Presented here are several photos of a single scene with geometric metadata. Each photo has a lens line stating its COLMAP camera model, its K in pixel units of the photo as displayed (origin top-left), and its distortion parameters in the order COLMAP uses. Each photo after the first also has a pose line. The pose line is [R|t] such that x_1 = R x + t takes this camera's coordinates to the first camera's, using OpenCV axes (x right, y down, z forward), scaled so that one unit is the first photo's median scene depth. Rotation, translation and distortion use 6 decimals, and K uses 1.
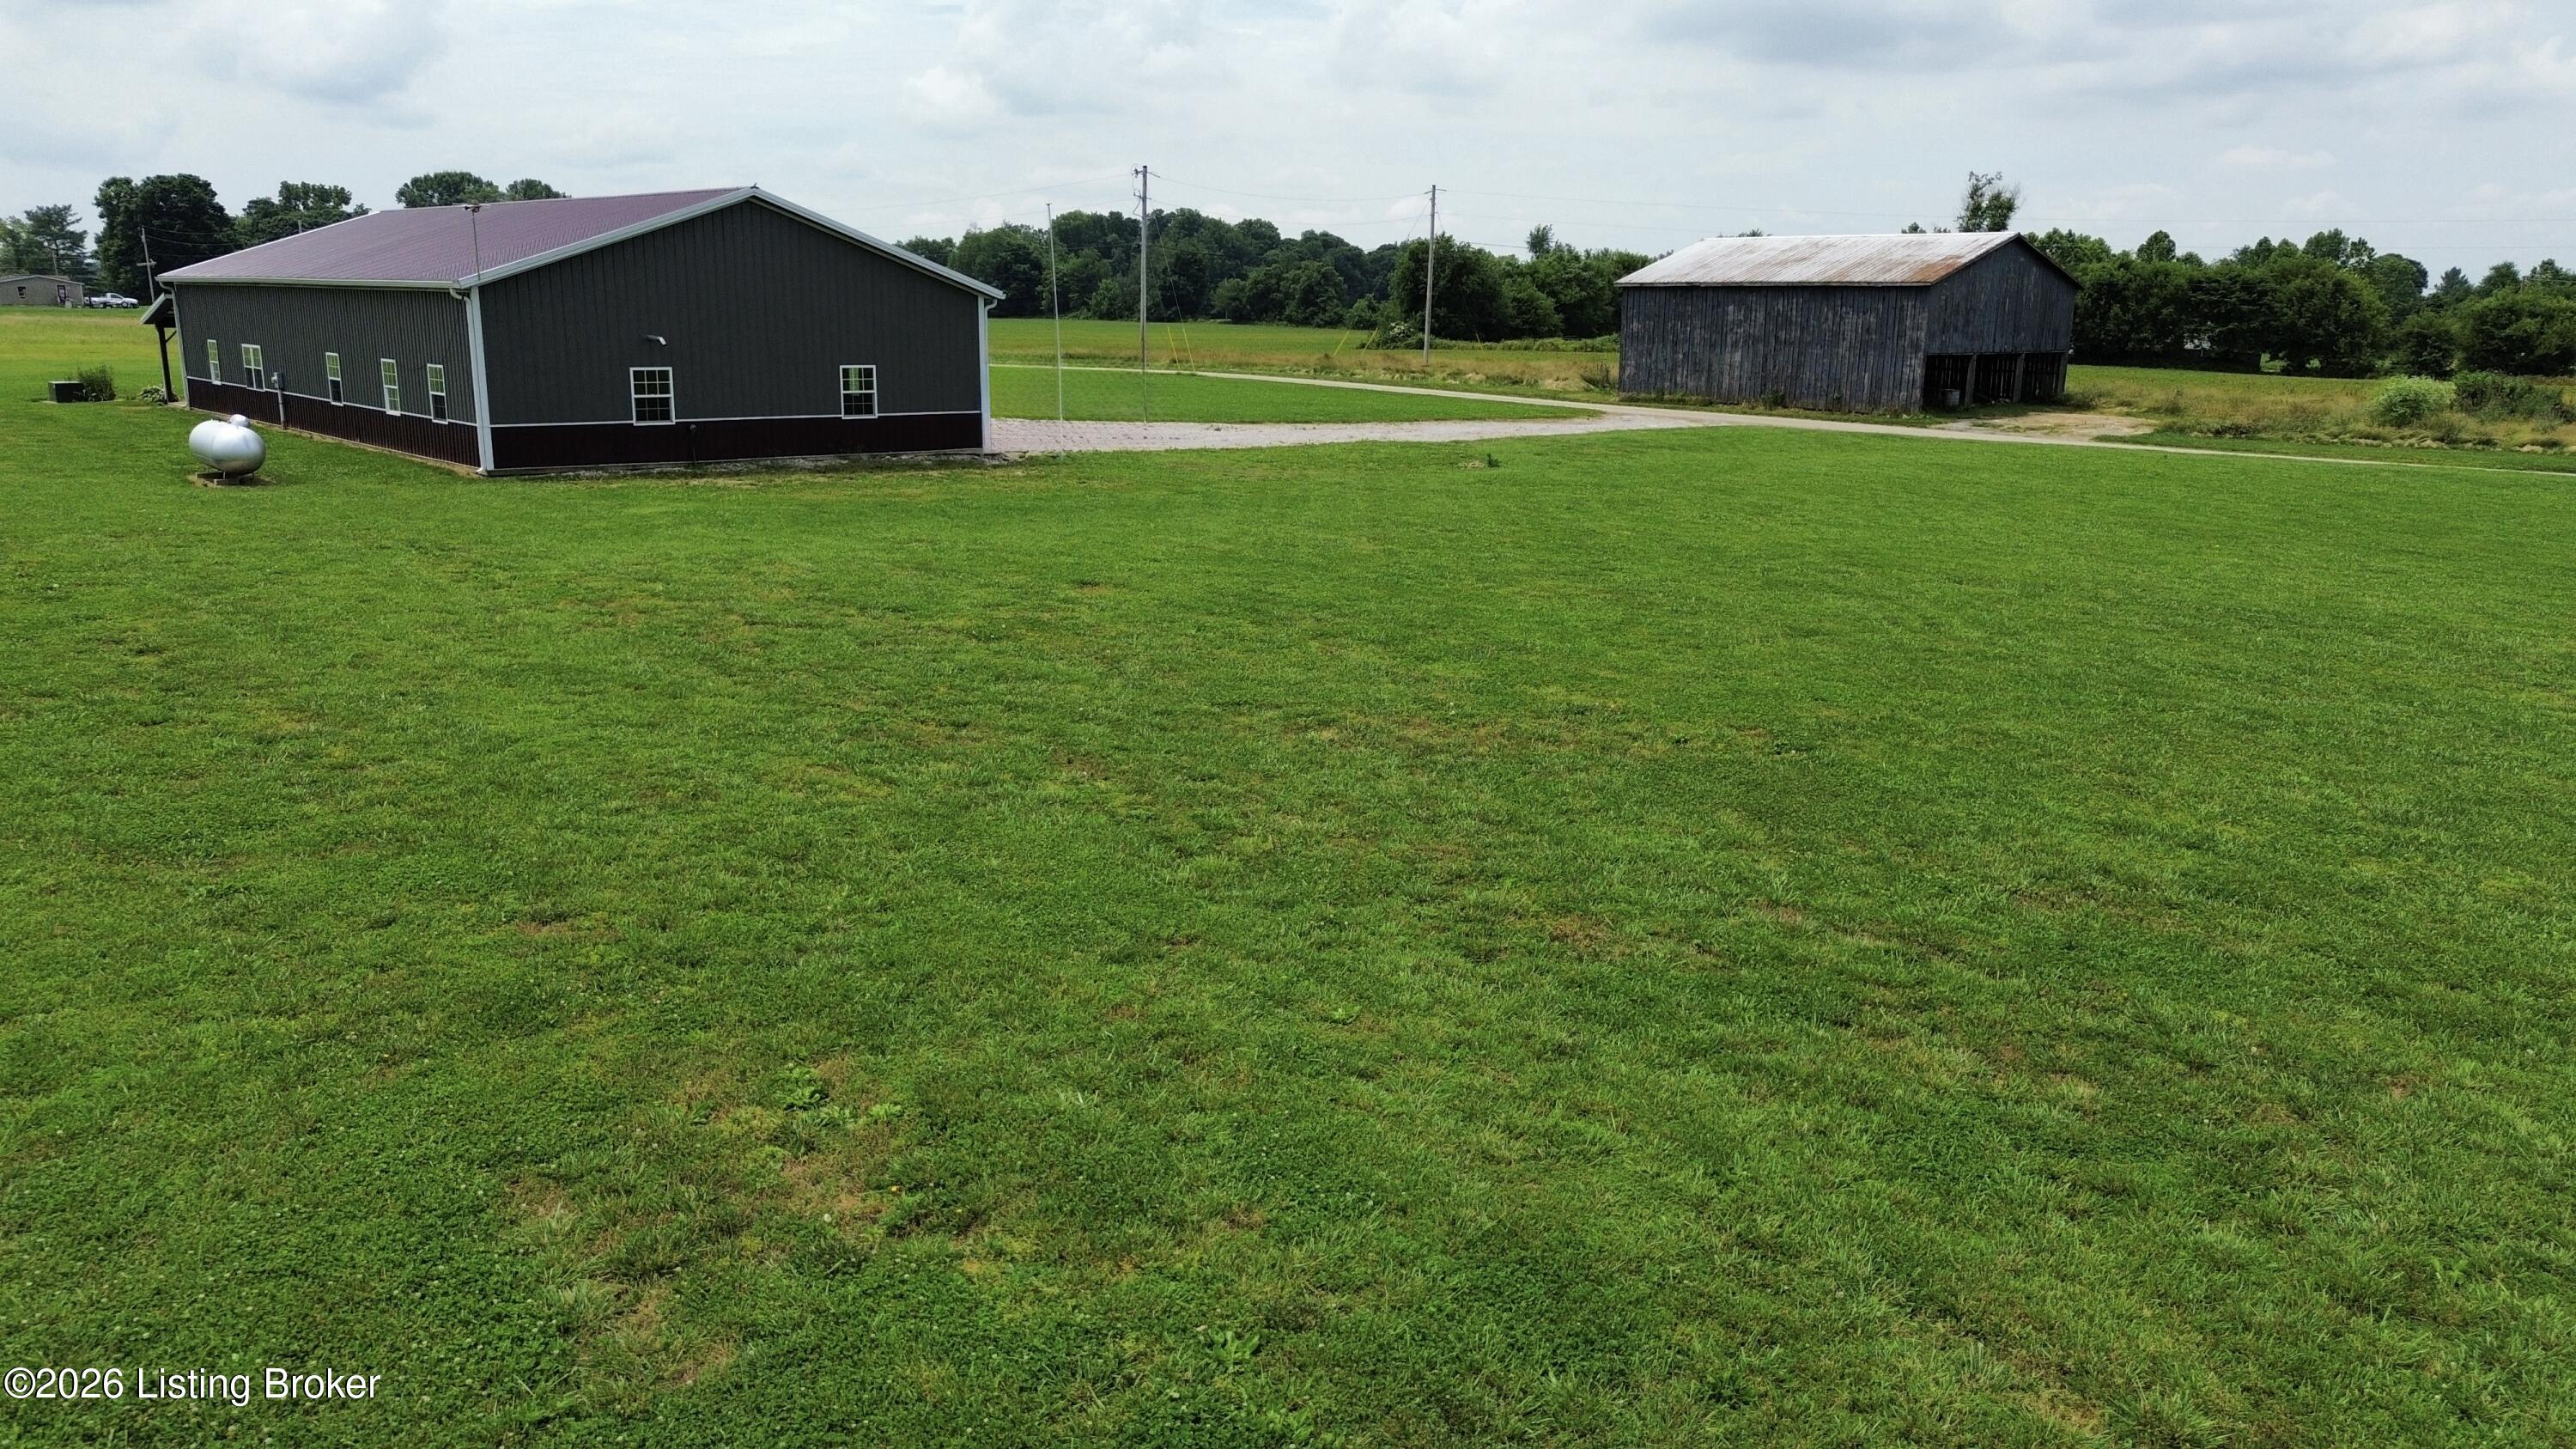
lens RADIAL K [[1829.9, 0, 1295.7], [0, 1829.9, 724.3], [0, 0, 1]] dist [0.066978, -0.062117]
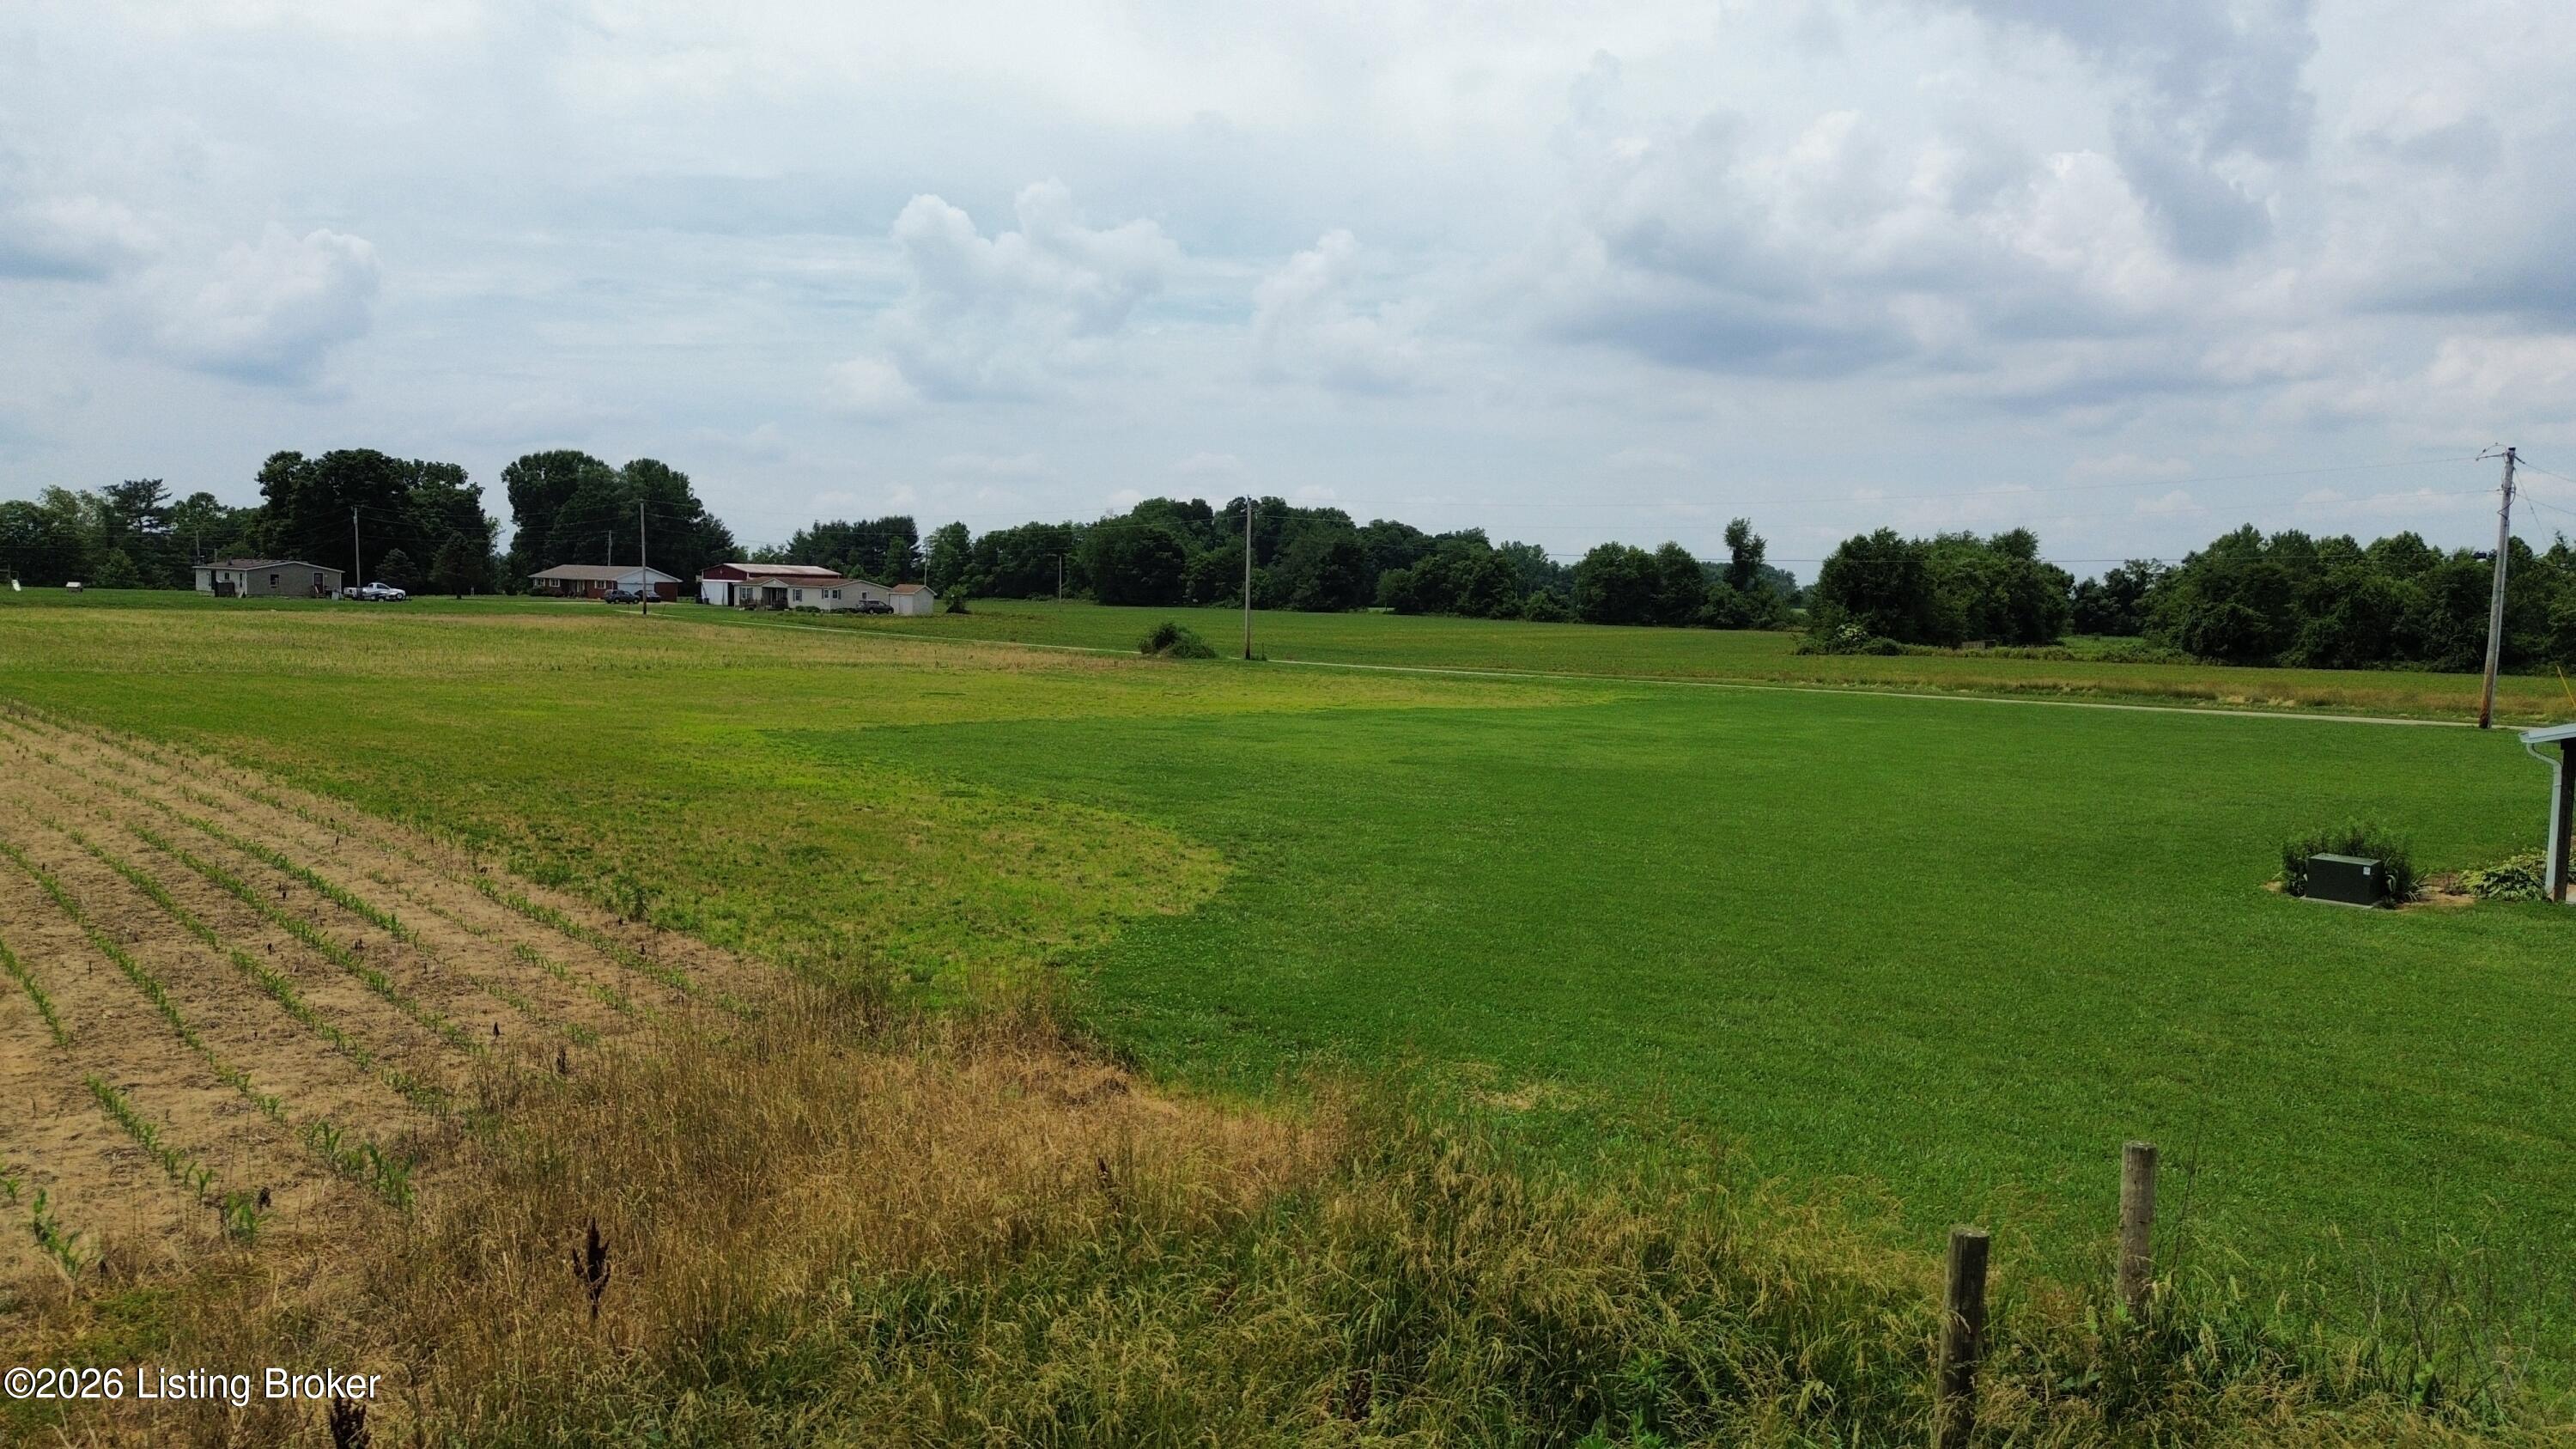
lens RADIAL K [[1829.9, 0, 1275.6], [0, 1829.9, 731.2], [0, 0, 1]] dist [0.066978, -0.062117]
pose [[0.998444, 0.005930, 0.055447, -1.540745], [0.002175, 0.989432, -0.144983, -0.250423], [-0.055720, 0.144878, 0.987879, 0.921165]]
